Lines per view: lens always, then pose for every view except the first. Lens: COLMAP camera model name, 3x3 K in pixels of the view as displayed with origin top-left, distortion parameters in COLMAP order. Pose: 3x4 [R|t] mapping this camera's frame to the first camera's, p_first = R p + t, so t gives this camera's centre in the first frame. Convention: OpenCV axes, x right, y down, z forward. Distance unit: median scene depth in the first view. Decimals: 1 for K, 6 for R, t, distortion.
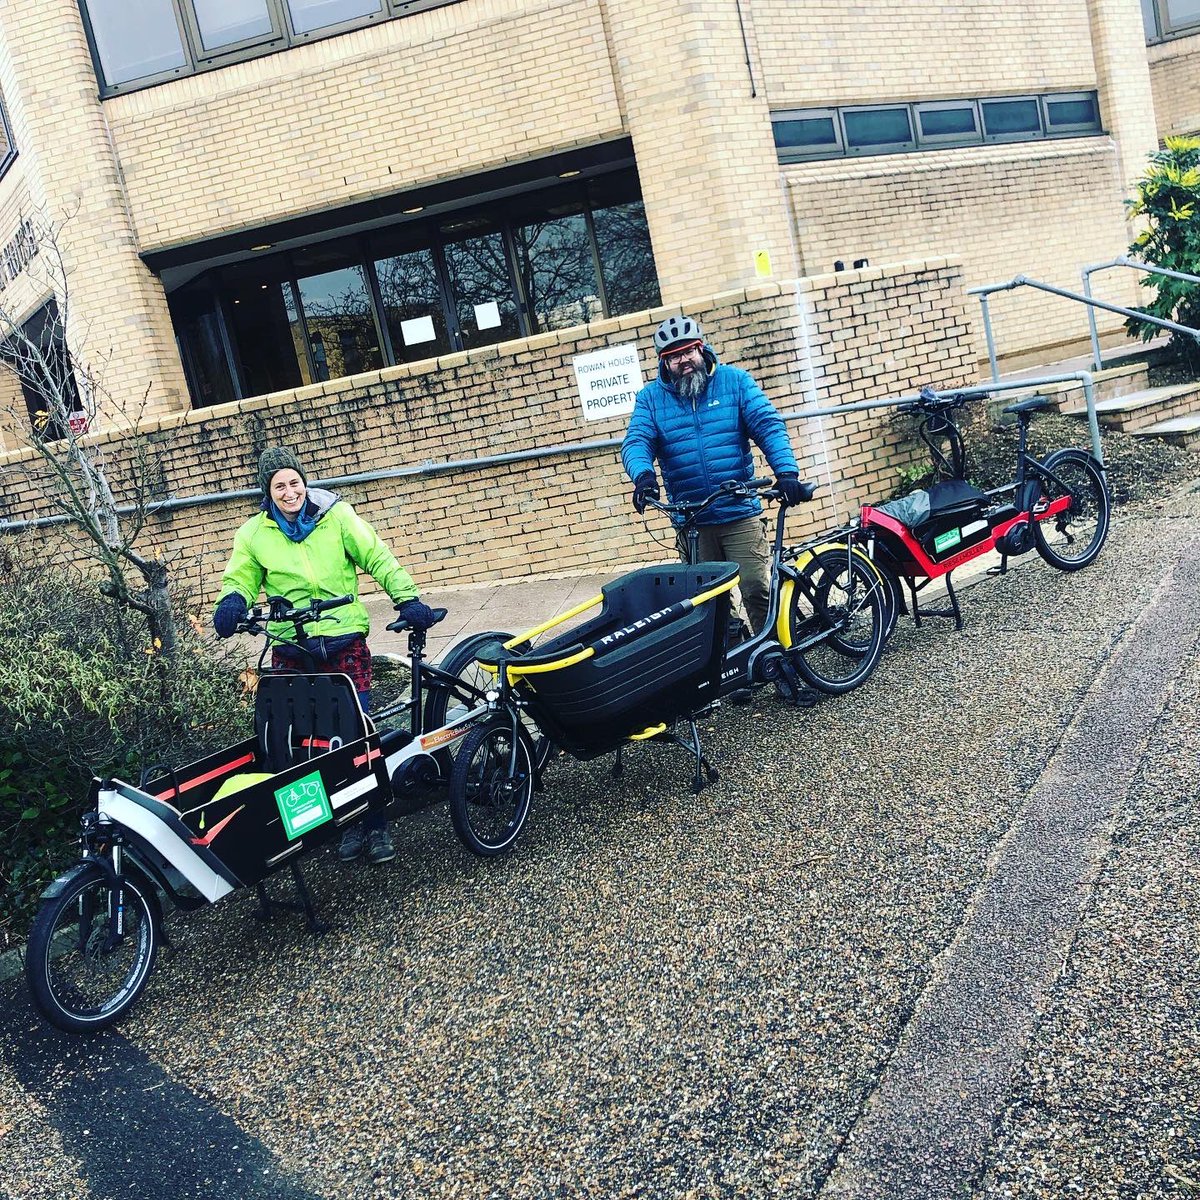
lens RADIAL K [[1274.7, 0, 600.0], [0, 1274.7, 600.0], [0, 0, 1]] dist [0.102899, -0.239941]
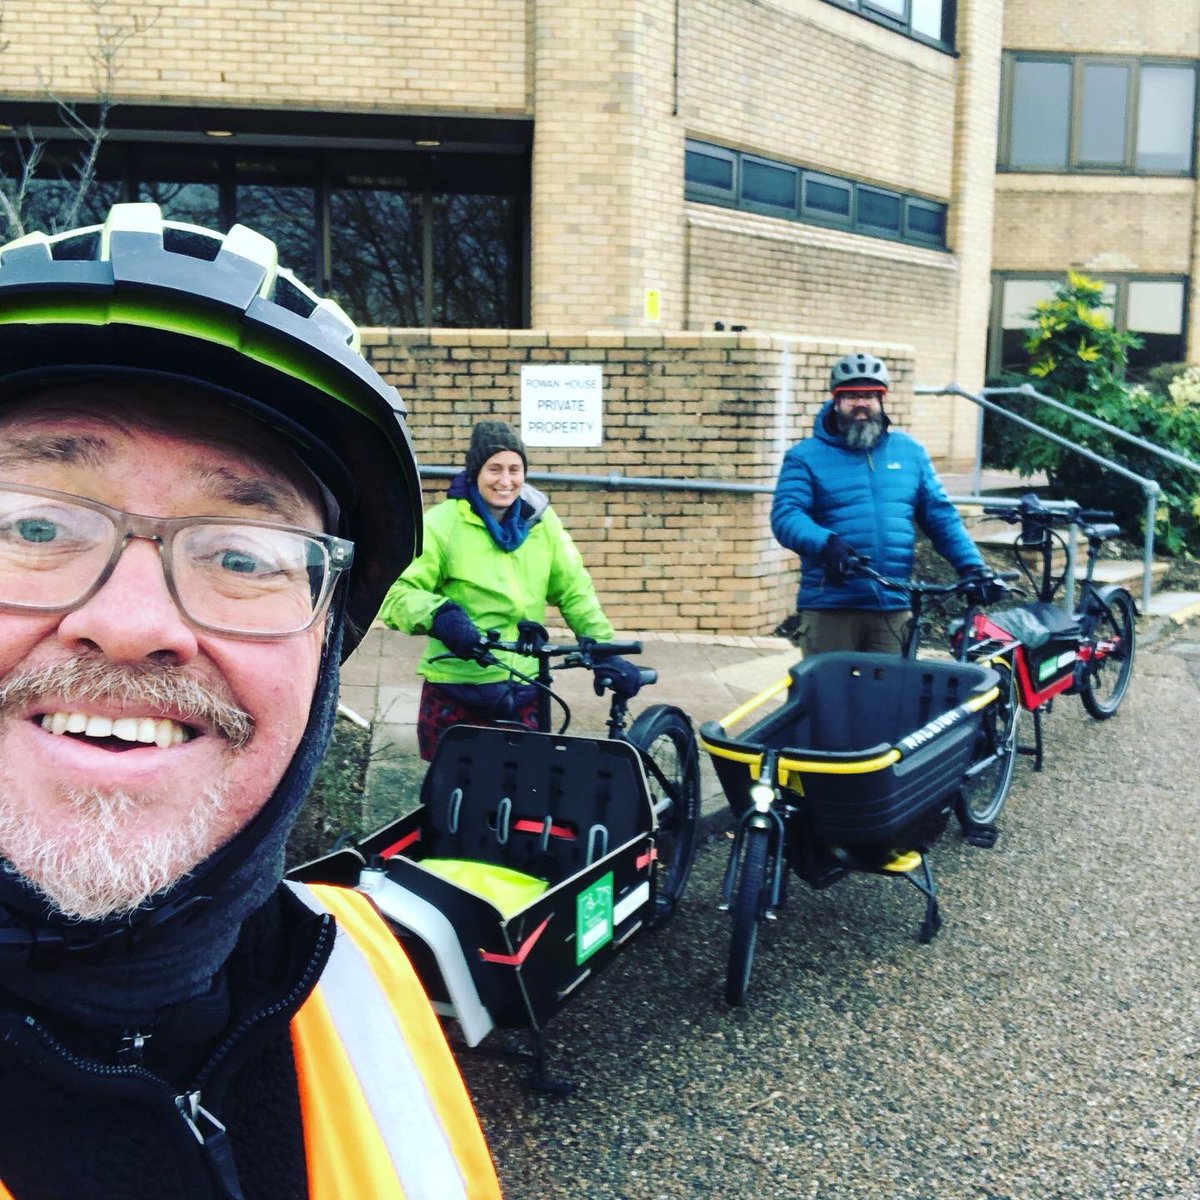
lens RADIAL K [[1431.7, 0, 600.2], [0, 1431.7, 643.5], [0, 0, 1]] dist [0.125262, -0.239982]
pose [[0.937408, 0.159648, 0.309481, -0.231821], [-0.153288, 0.987160, -0.044929, 0.019970], [-0.312680, -0.005323, 0.949844, 0.105665]]
